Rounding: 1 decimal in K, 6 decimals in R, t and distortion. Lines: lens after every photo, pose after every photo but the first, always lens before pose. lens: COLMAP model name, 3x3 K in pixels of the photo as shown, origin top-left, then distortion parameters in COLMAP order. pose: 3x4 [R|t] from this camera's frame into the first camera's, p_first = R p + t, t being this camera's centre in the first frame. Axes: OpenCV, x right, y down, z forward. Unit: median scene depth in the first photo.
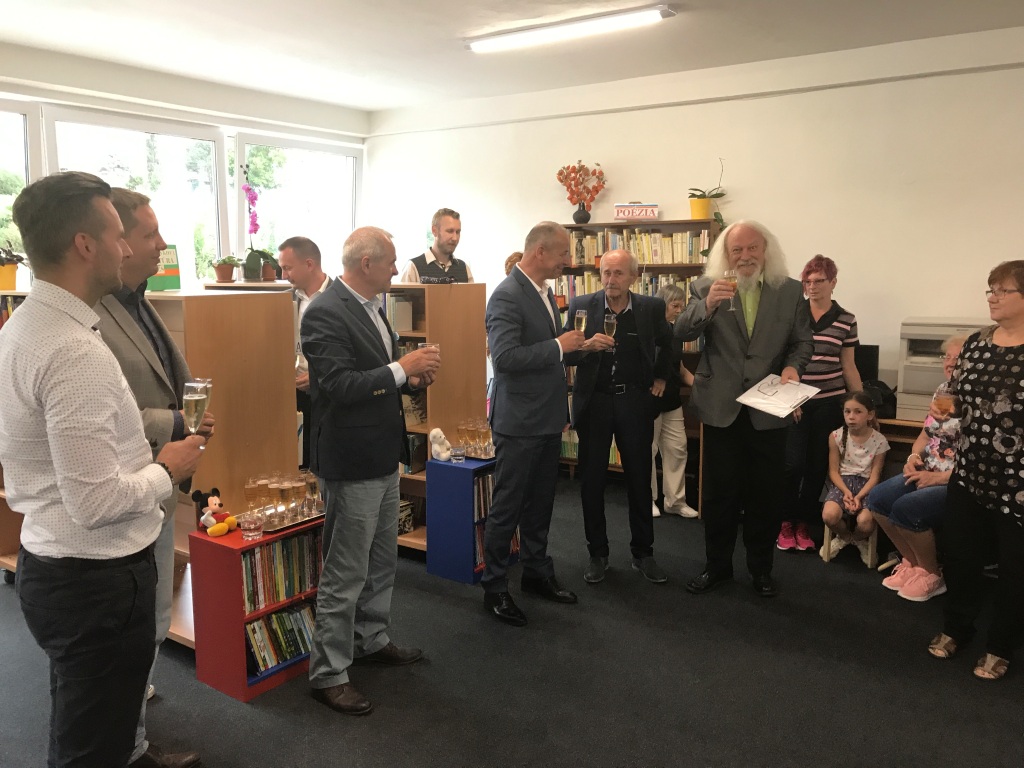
lens RADIAL K [[860.3, 0, 510.3], [0, 860.3, 379.3], [0, 0, 1]] dist [0.026541, -0.024347]
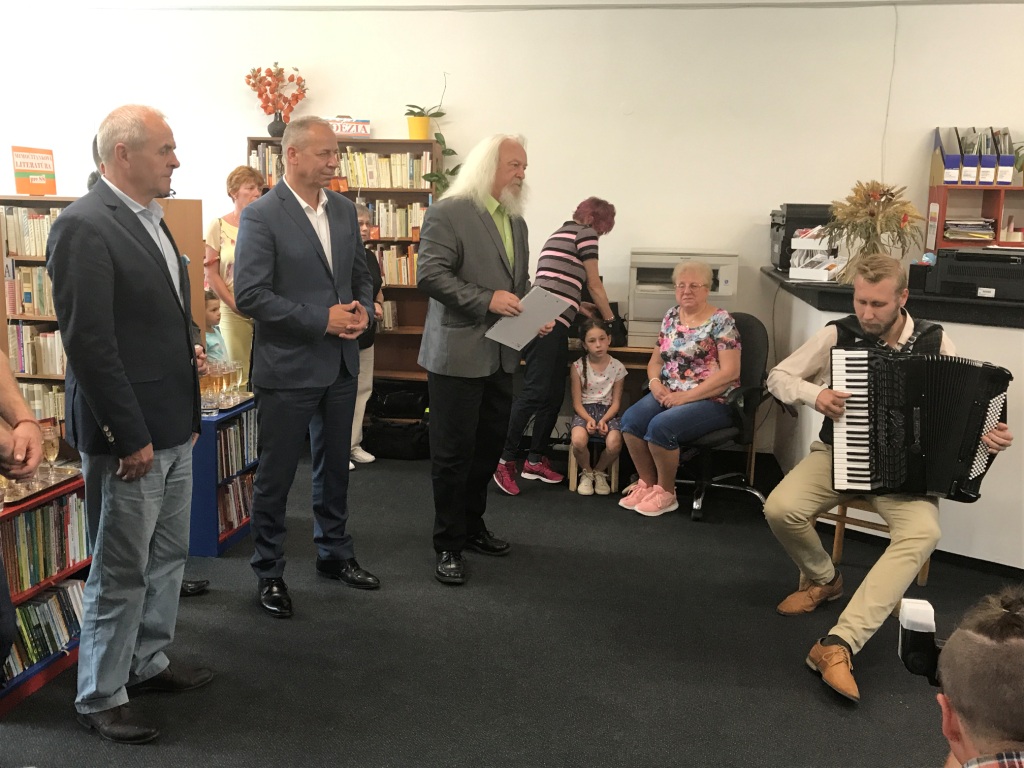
lens RADIAL K [[989.0, 0, 503.3], [0, 989.0, 392.2], [0, 0, 1]] dist [0.010882, 0.000000]
pose [[0.908074, -0.051732, 0.415603, -0.152452], [0.029245, 0.997752, 0.060295, 0.021379], [-0.417788, -0.042598, 0.907545, -0.000345]]
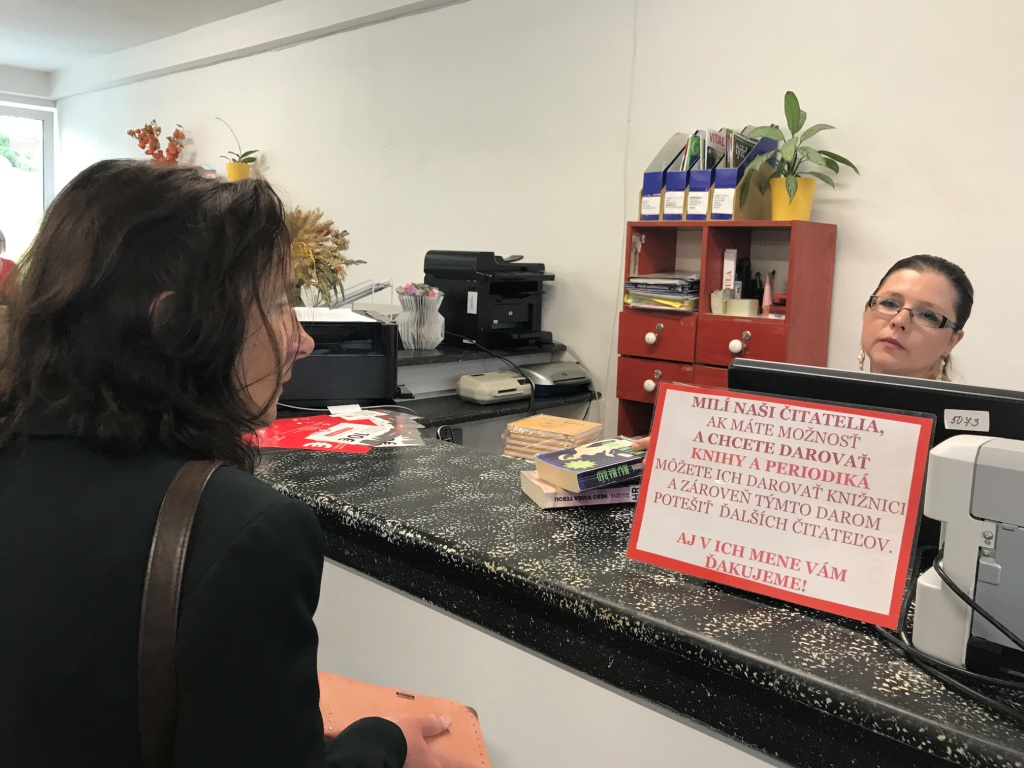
lens RADIAL K [[860.3, 0, 509.0], [0, 860.3, 384.3], [0, 0, 1]] dist [0.026541, -0.024347]
pose [[0.984936, 0.065971, -0.159839, 0.666920], [-0.065330, 0.997821, 0.009268, -0.009686], [0.160102, 0.001314, 0.987100, 0.173727]]
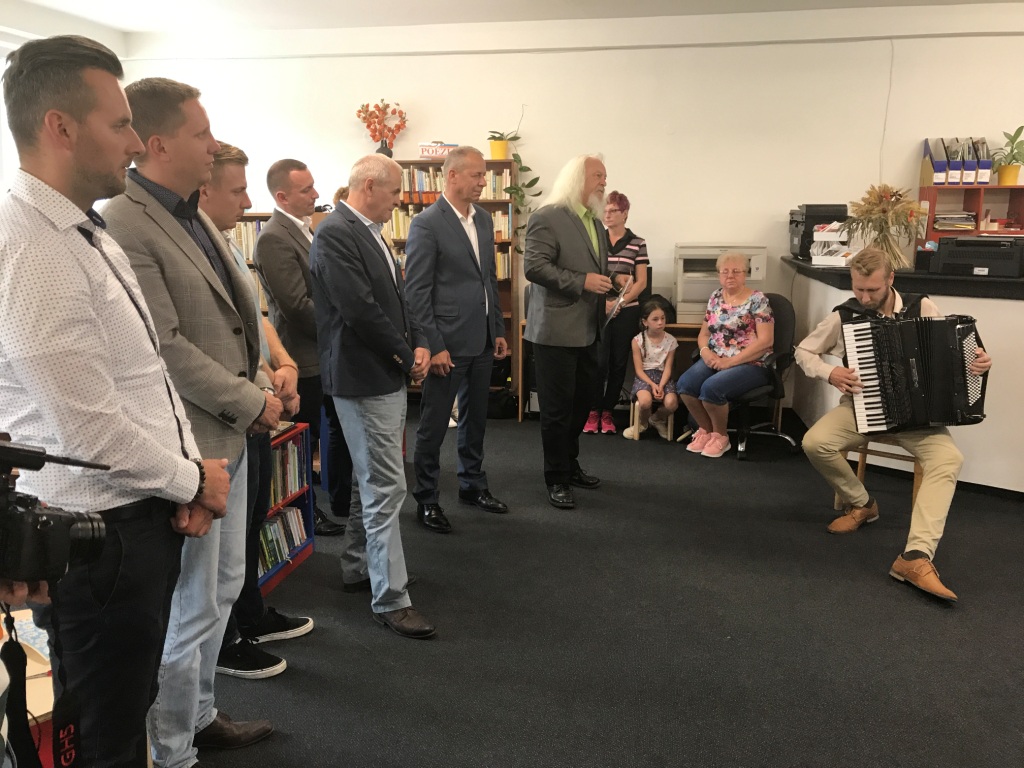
lens RADIAL K [[860.3, 0, 494.5], [0, 860.3, 392.7], [0, 0, 1]] dist [0.026541, -0.024347]
pose [[0.911302, -0.080467, 0.403798, -0.271384], [0.051816, 0.995333, 0.081406, 0.026256], [-0.408464, -0.053262, 0.911219, -0.039269]]
